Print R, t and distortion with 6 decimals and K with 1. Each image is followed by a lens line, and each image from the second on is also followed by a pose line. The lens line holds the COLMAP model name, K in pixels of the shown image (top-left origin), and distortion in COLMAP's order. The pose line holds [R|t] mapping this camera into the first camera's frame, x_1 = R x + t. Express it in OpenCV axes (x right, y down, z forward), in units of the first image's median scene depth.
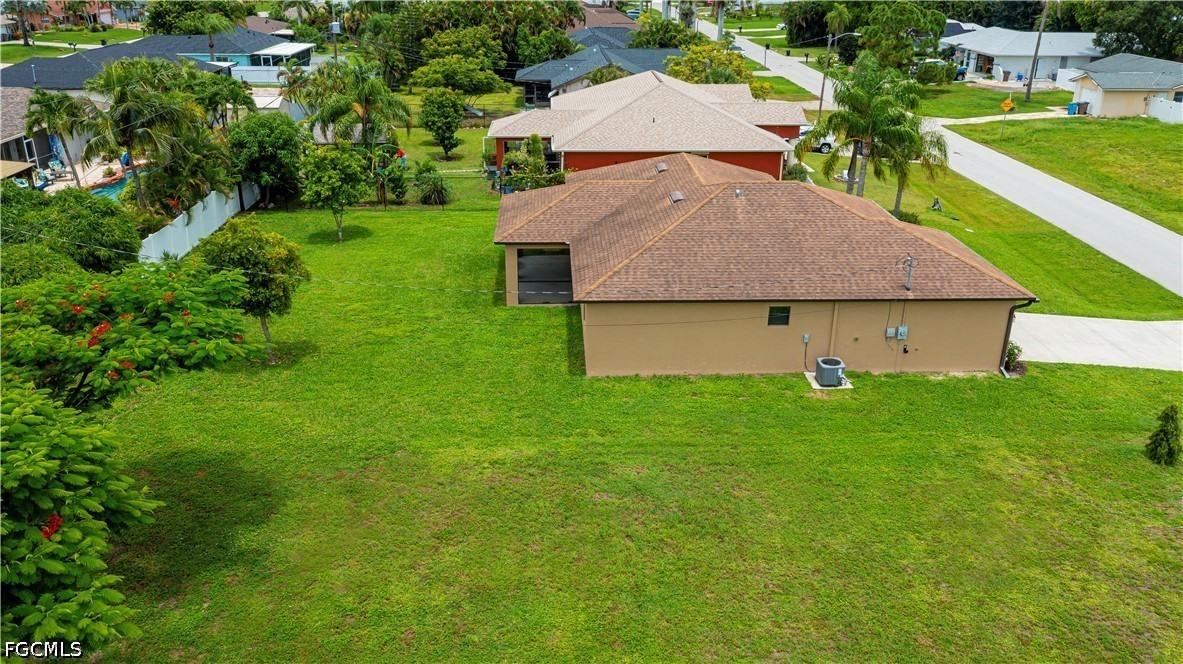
lens RADIAL K [[924.2, 0, 584.4], [0, 924.2, 316.4], [0, 0, 1]] dist [-0.010277, 0.005353]
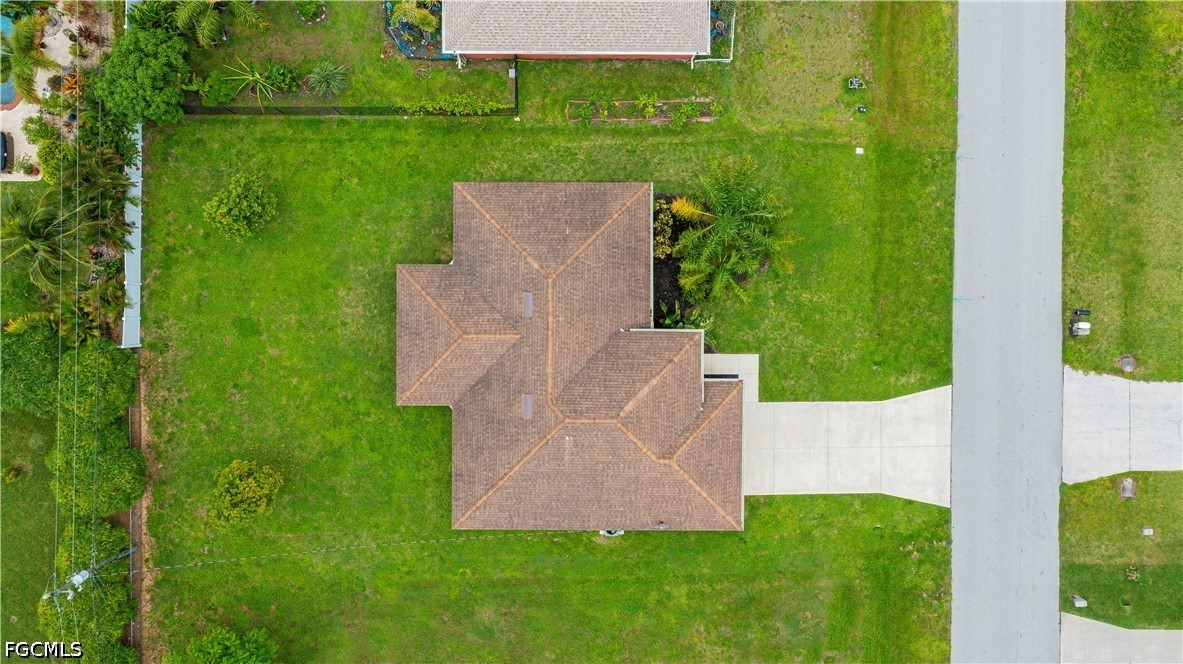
lens RADIAL K [[924.2, 0, 584.4], [0, 924.2, 316.4], [0, 0, 1]] dist [-0.010277, 0.005353]
pose [[0.999091, 0.041671, -0.009011, 0.187872], [-0.006502, 0.357818, 0.933769, -1.418655], [0.042135, -0.932861, 0.357764, 0.654234]]
